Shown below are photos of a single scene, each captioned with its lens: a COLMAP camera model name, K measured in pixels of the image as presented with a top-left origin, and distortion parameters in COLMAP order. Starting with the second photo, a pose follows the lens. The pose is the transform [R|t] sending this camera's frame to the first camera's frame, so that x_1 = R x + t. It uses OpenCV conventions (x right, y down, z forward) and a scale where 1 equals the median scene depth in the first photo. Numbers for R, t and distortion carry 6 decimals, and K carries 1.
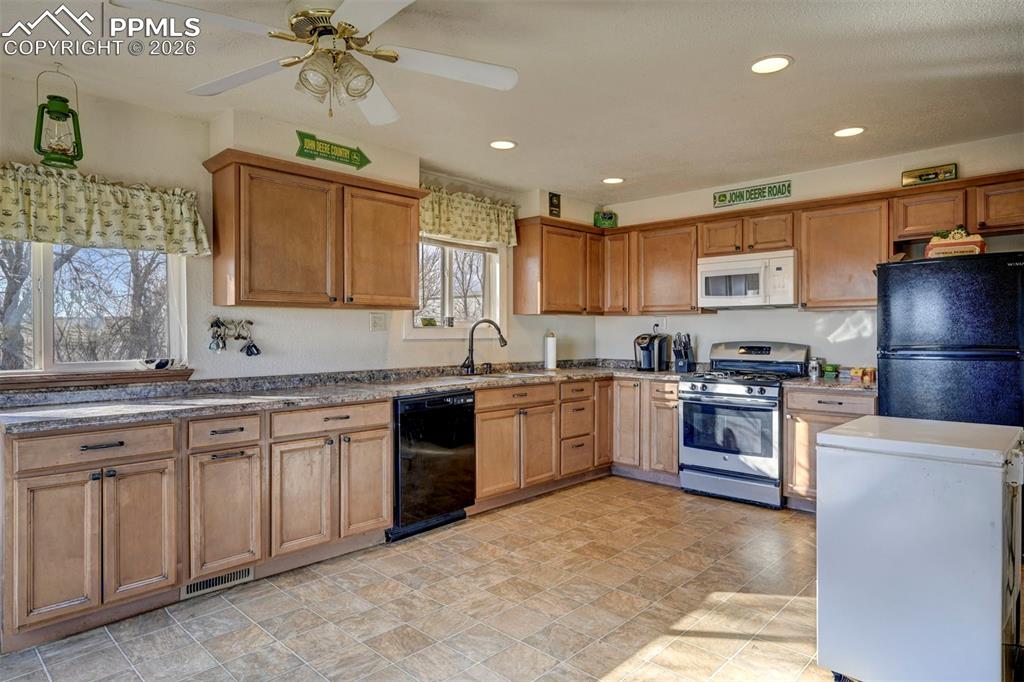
lens RADIAL K [[598.2, 0, 519.7], [0, 598.2, 337.9], [0, 0, 1]] dist [-0.000777, 0.000079]
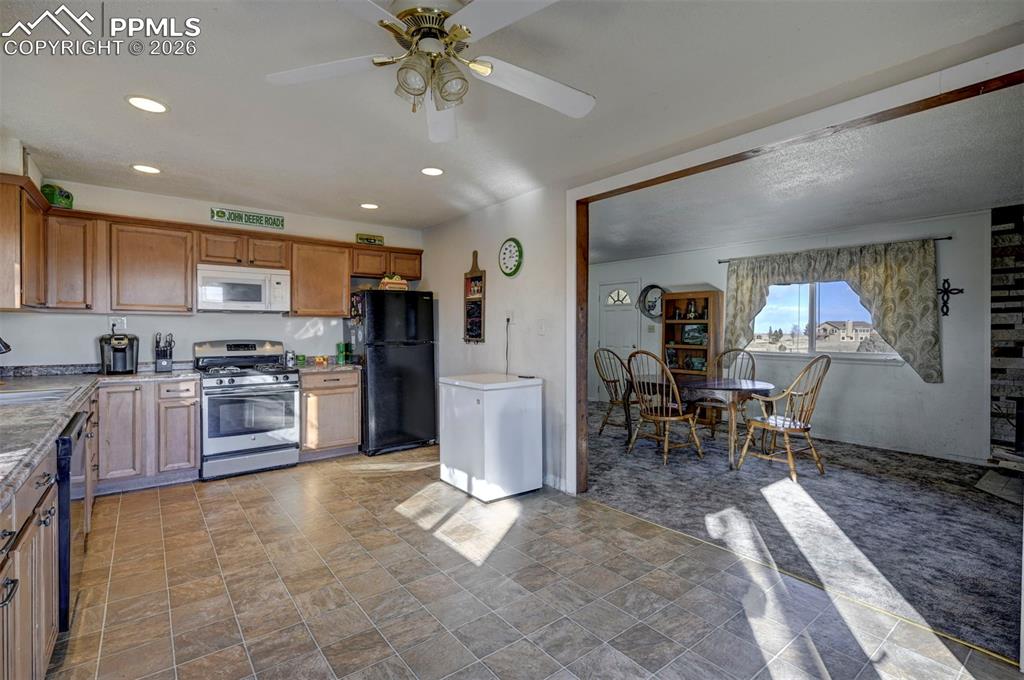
lens RADIAL K [[473.1, 0, 510.7], [0, 473.1, 335.6], [0, 0, 1]] dist [0.000379, 0.000379]
pose [[0.157597, -0.009218, 0.987460, -0.598412], [0.010790, 0.999913, 0.007612, -0.005316], [-0.987445, 0.009455, 0.157683, 0.409354]]
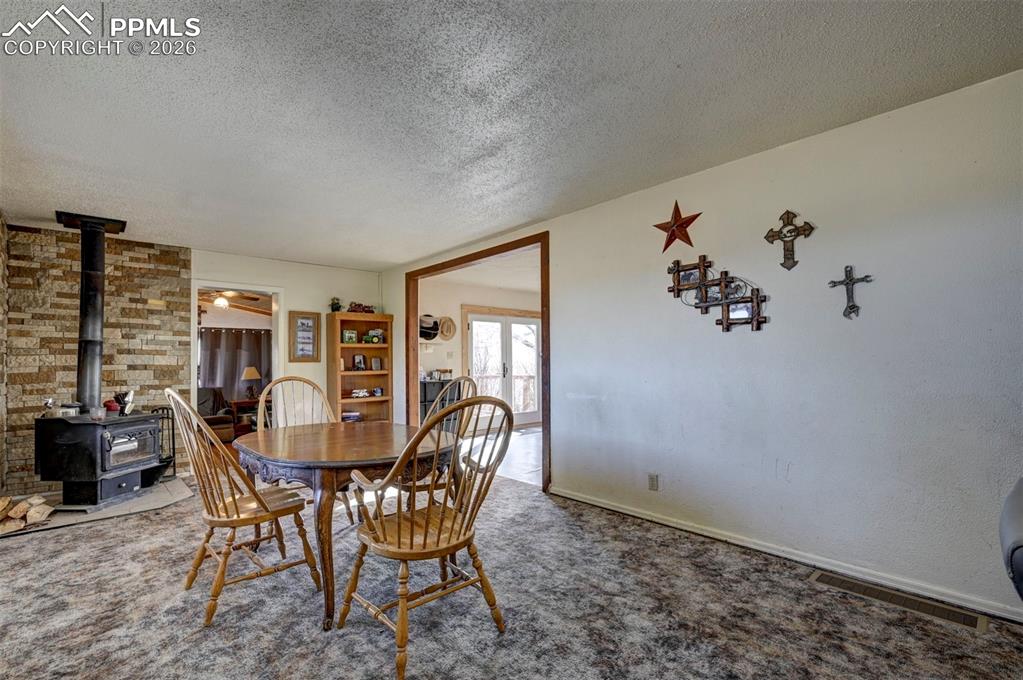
lens RADIAL K [[461.3, 0, 514.0], [0, 461.3, 356.9], [0, 0, 1]] dist [0.000102, -0.000150]
pose [[-0.077232, -0.007059, -0.996988, 1.514232], [-0.005428, 0.999963, -0.006659, 0.015171], [0.996998, 0.004898, -0.077268, 0.423428]]
